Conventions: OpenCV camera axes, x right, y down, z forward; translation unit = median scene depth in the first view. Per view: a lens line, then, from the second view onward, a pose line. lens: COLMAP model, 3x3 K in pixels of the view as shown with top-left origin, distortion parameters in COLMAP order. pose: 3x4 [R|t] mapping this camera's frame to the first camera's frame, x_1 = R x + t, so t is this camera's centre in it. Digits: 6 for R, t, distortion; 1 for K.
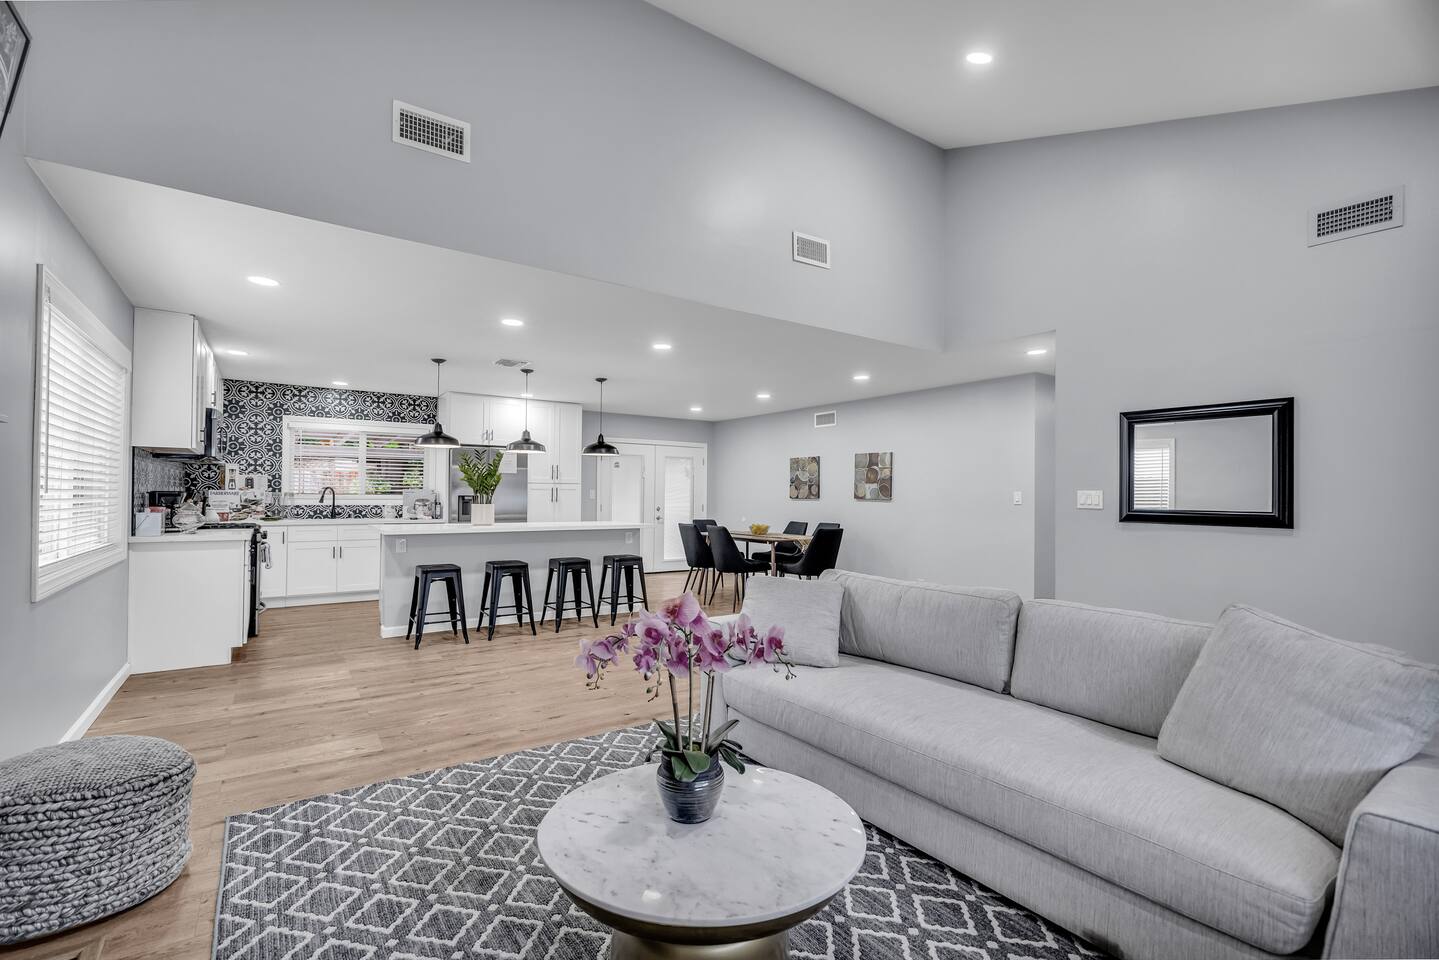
lens RADIAL K [[659.6, 0, 718.0], [0, 659.6, 489.0], [0, 0, 1]] dist [0.001137, 0.000249]
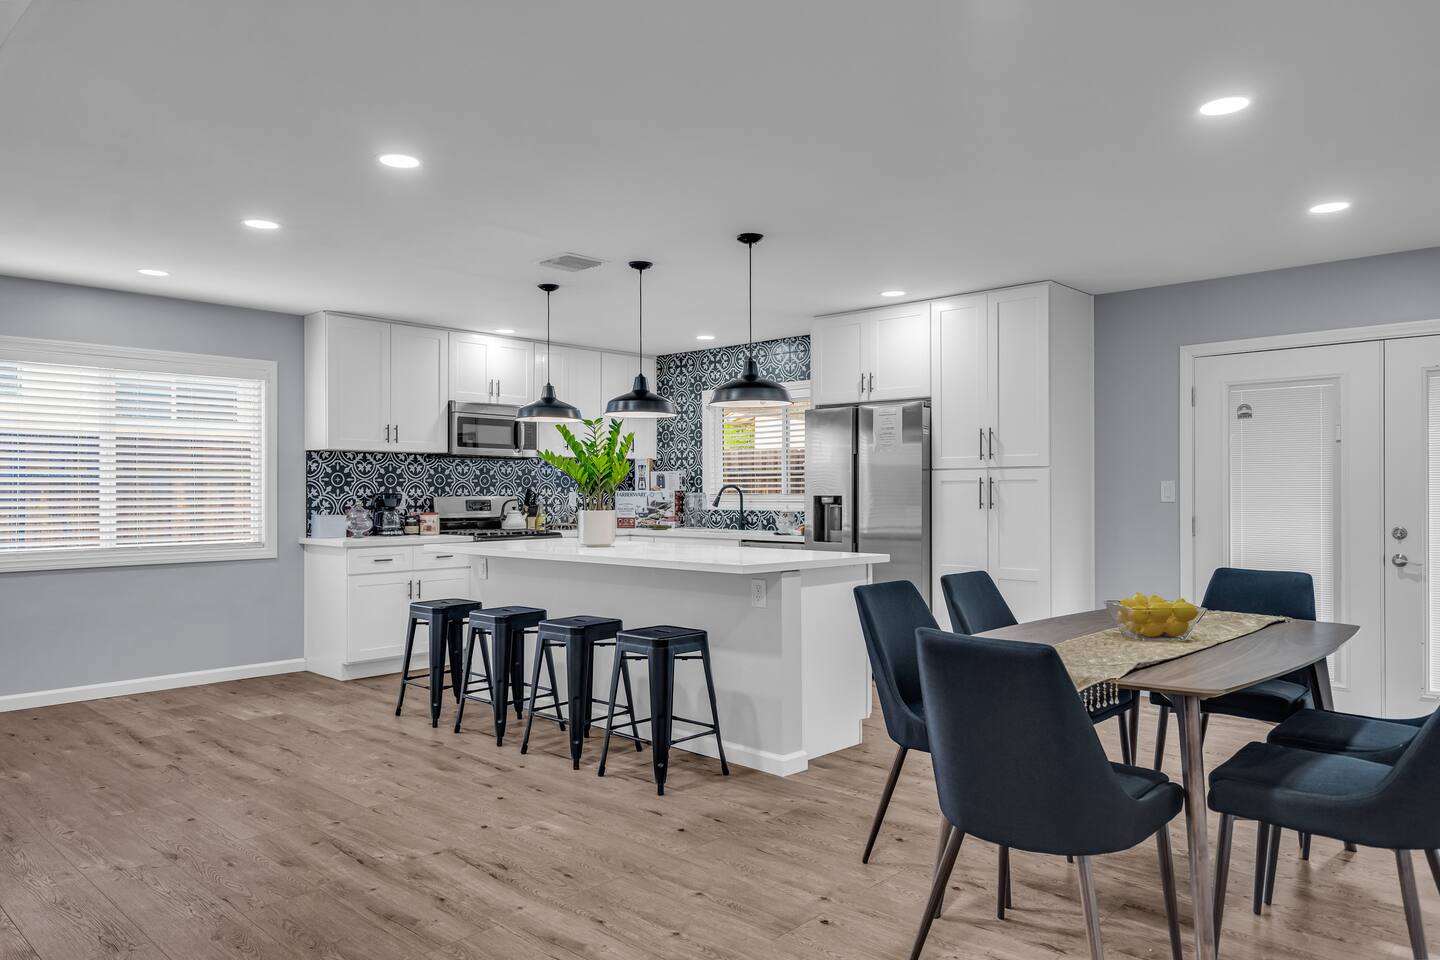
lens RADIAL K [[982.7, 0, 717.5], [0, 982.7, 479.9], [0, 0, 1]] dist [-0.002396, -0.000778]
pose [[0.207695, -0.019120, -0.978007, 0.784121], [0.014594, 0.999758, -0.016446, 0.015931], [0.978085, -0.010858, 0.207924, 1.358801]]
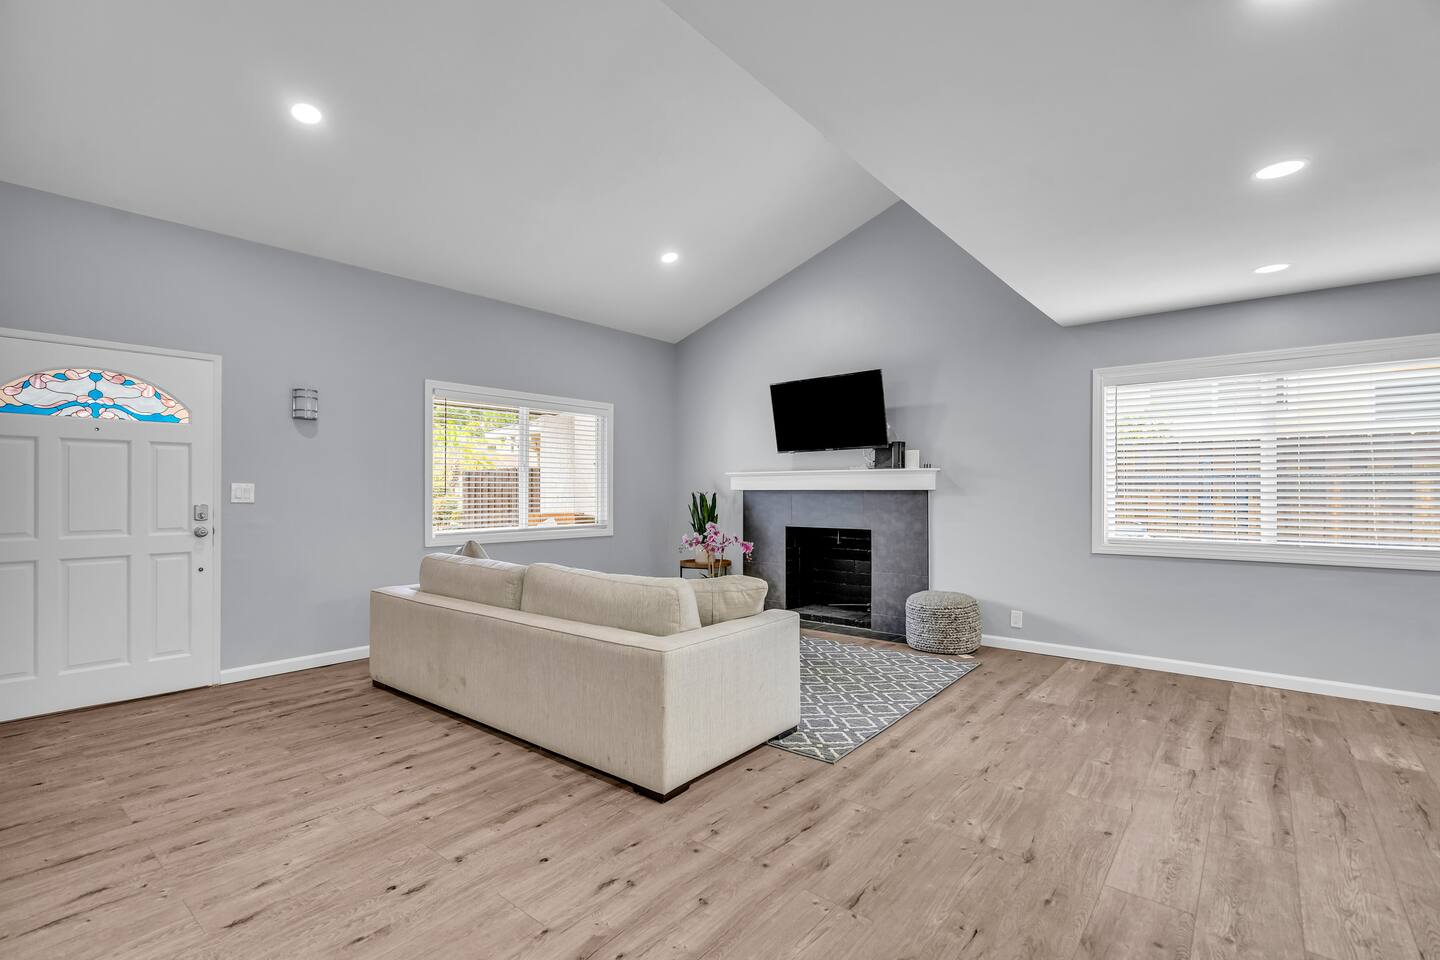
lens RADIAL K [[660.1, 0, 714.6], [0, 660.1, 486.6], [0, 0, 1]] dist [0.001137, 0.000249]
pose [[-0.963996, -0.013554, -0.265570, 0.295606], [-0.009321, 0.999809, -0.017191, 0.016196], [0.265752, -0.014097, -0.963938, 1.535471]]
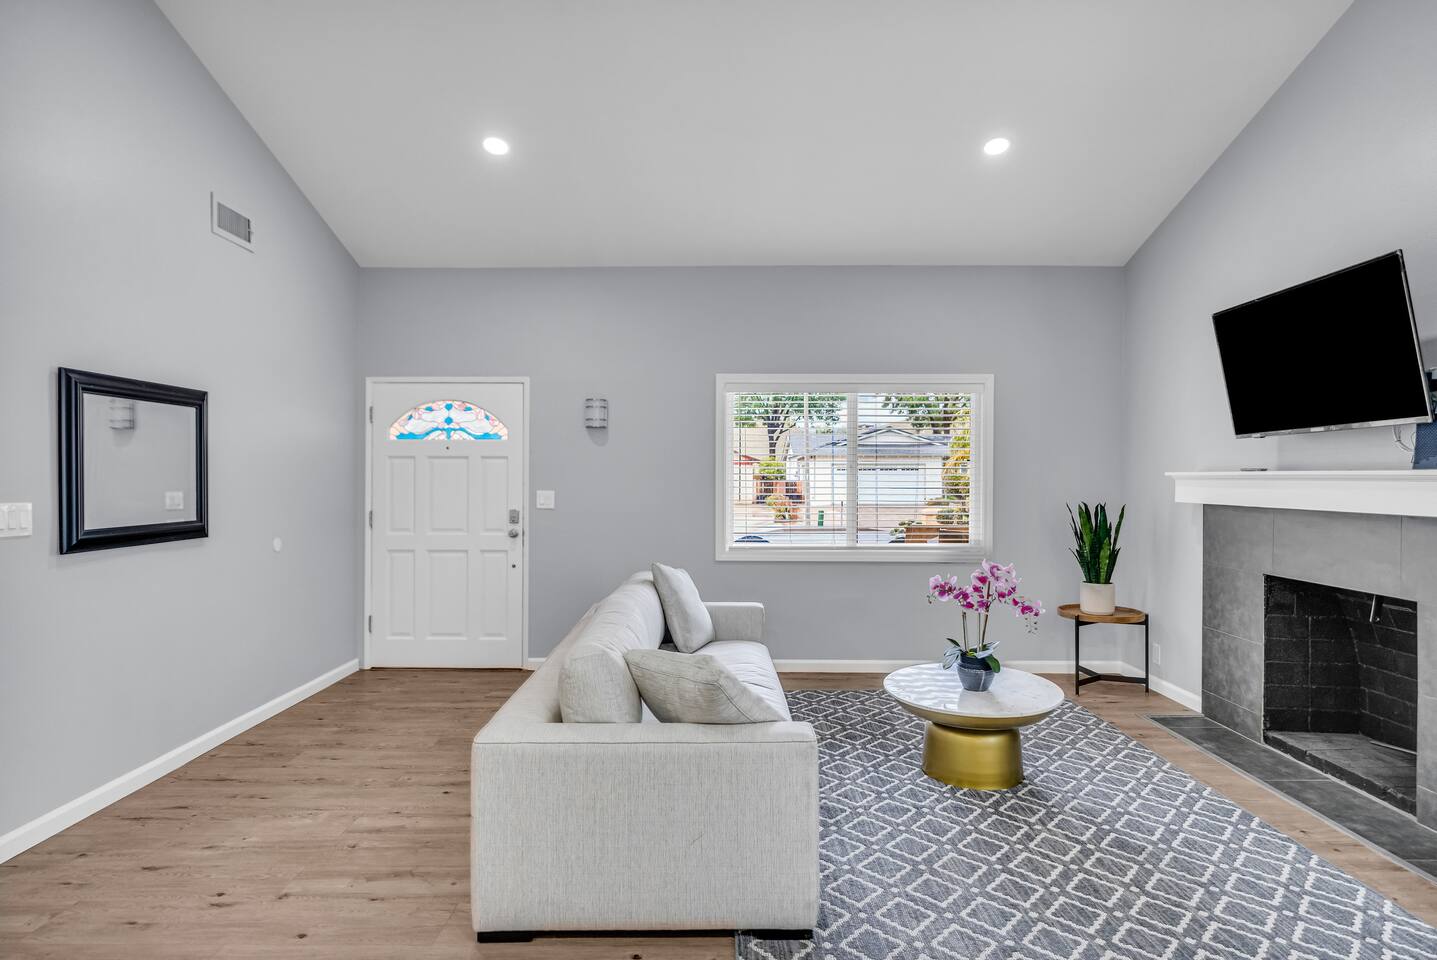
lens RADIAL K [[788.8, 0, 719.5], [0, 788.8, 469.8], [0, 0, 1]] dist [-0.000002, 0.000345]
pose [[-0.819400, -0.010125, 0.573132, -0.281983], [-0.016126, 0.999855, -0.005391, -0.032410], [-0.572995, -0.013660, -0.819445, 1.289551]]
